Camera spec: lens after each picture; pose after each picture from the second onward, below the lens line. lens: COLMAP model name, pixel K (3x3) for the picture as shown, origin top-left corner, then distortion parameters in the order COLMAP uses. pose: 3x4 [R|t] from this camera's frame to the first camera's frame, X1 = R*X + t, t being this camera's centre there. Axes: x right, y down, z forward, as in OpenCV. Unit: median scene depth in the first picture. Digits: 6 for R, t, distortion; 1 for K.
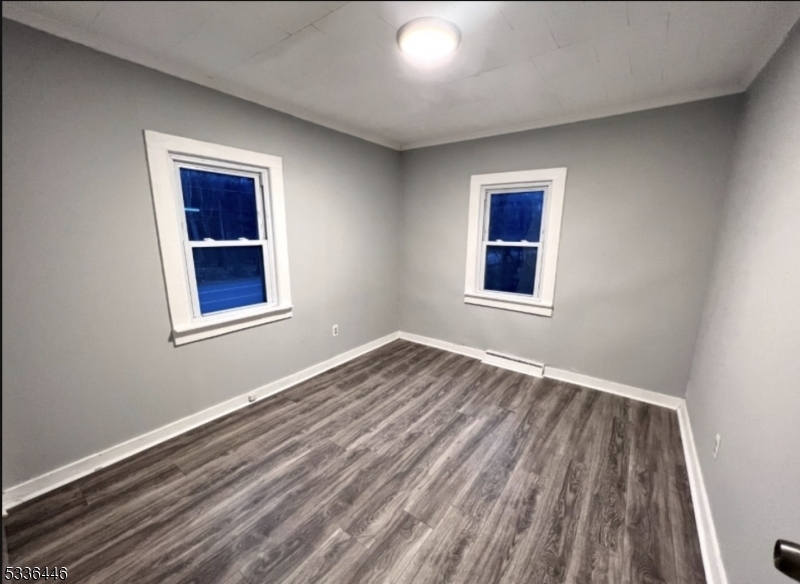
lens RADIAL K [[323.8, 0, 399.9], [0, 323.8, 292.0], [0, 0, 1]] dist [0.007942, 0.000314]
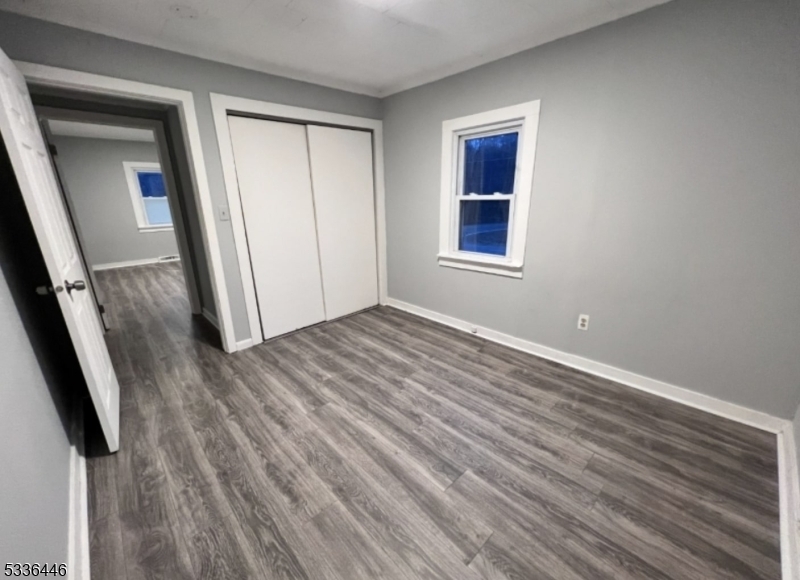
lens RADIAL K [[327.5, 0, 403.0], [0, 327.5, 290.4], [0, 0, 1]] dist [0.007171, 0.000139]
pose [[-0.173737, 0.267946, -0.947639, 0.797299], [-0.165767, 0.940586, 0.296343, -0.144913], [0.970740, 0.208573, -0.118998, 0.982135]]
